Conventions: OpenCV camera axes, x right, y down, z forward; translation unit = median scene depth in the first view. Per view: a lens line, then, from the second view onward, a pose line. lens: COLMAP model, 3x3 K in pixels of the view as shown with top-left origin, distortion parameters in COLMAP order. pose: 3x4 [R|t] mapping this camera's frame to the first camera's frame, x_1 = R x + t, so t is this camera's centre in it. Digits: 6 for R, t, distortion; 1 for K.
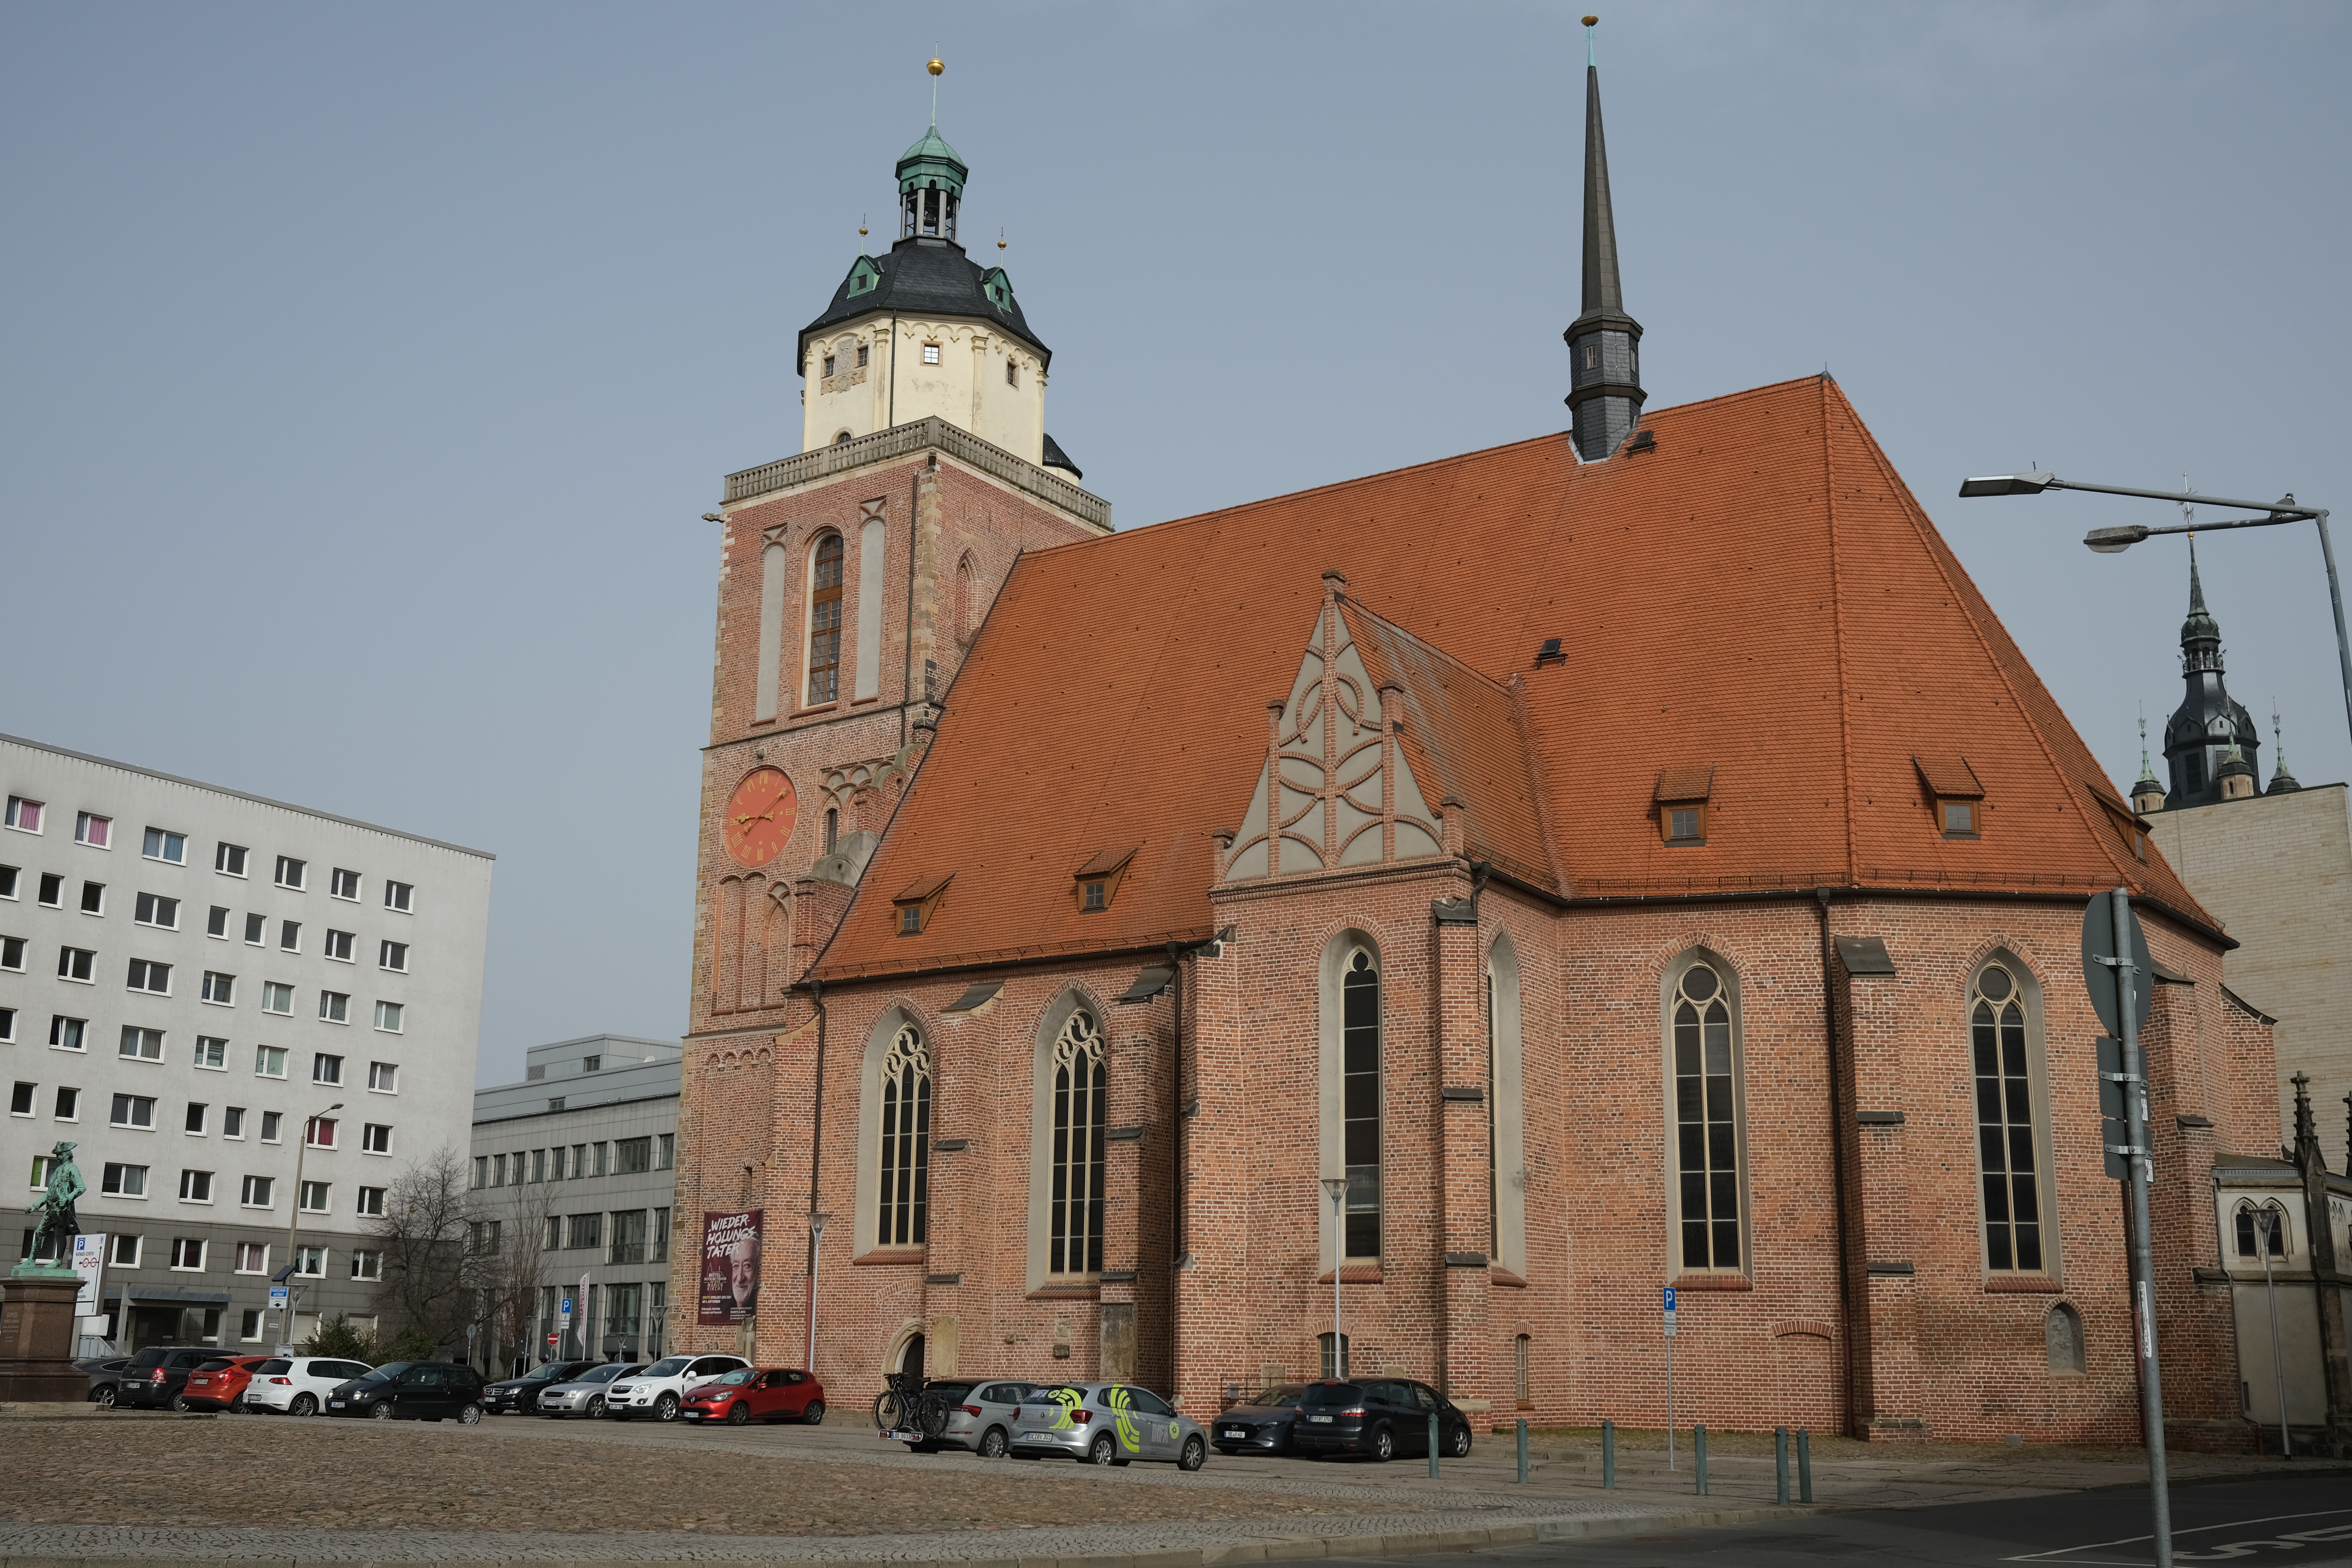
lens RADIAL K [[2468.5, 0, 1174.5], [0, 2468.5, 781.9], [0, 0, 1]] dist [-0.013855, 0.000000]
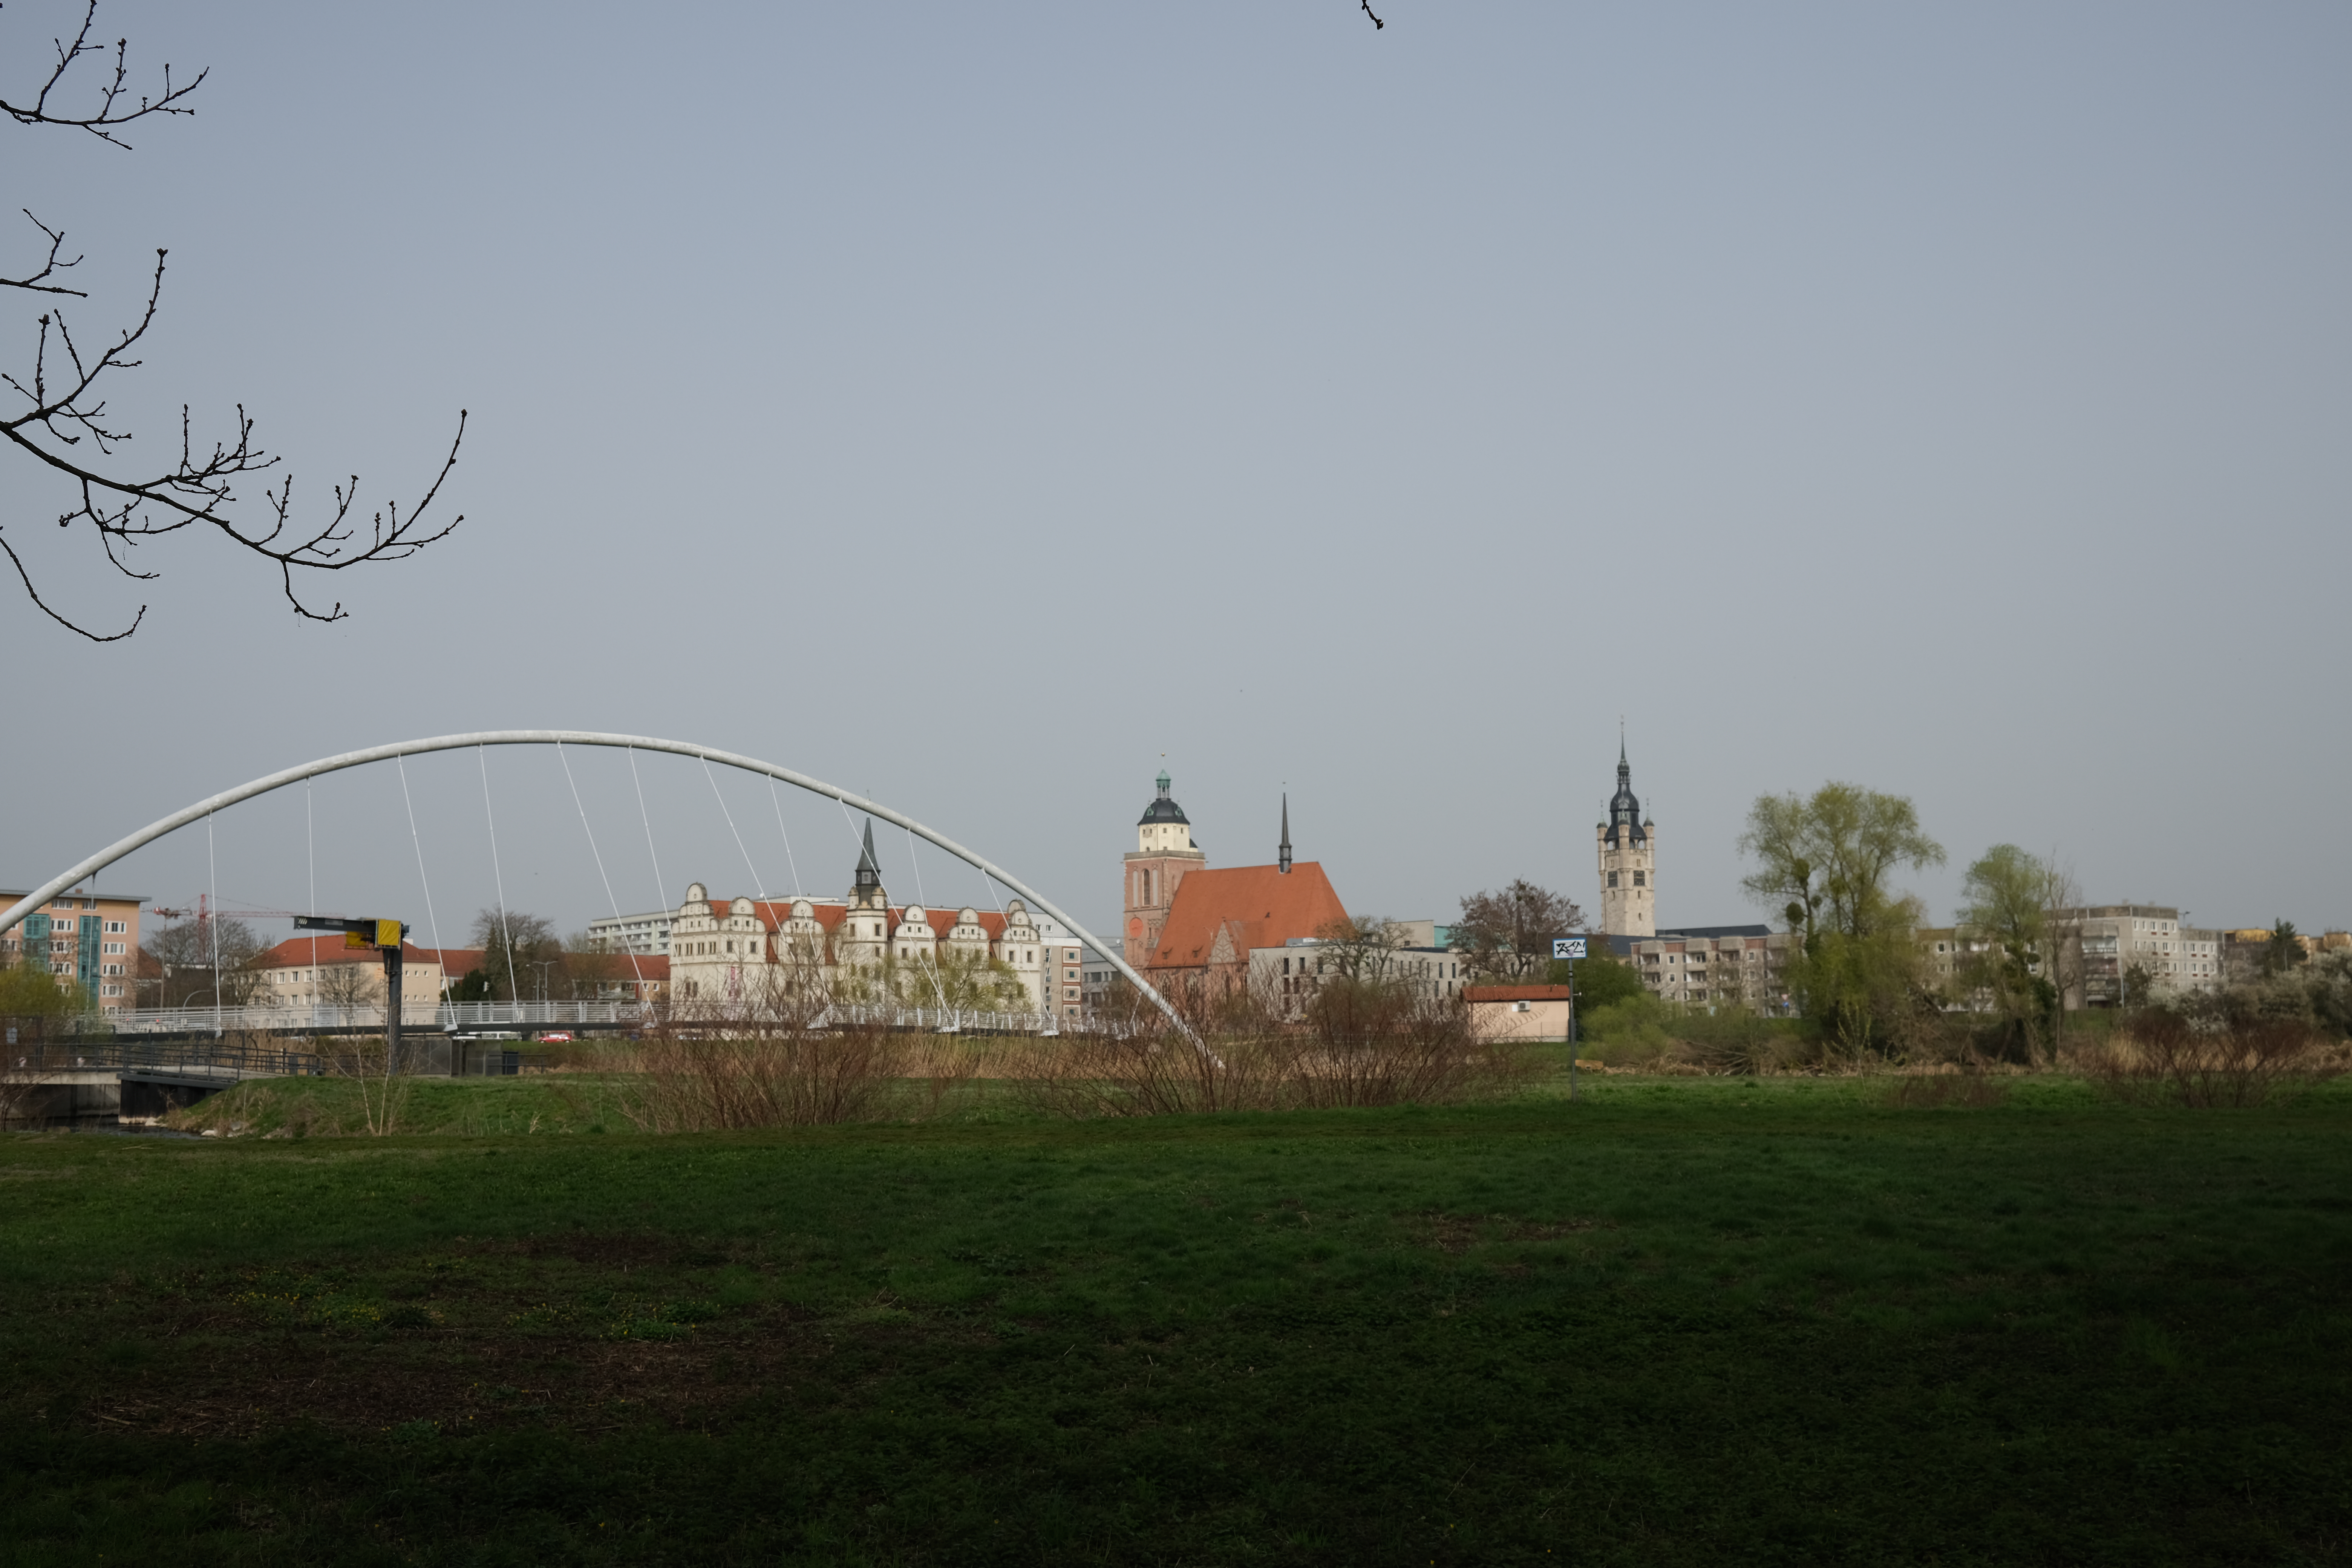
lens RADIAL K [[2468.5, 0, 1175.8], [0, 2468.5, 785.1], [0, 0, 1]] dist [-0.013855, 0.000000]
pose [[0.993048, -0.031212, -0.113493, 0.489081], [0.045727, 0.990767, 0.127632, -0.900447], [0.108462, -0.131934, 0.985307, -3.871684]]
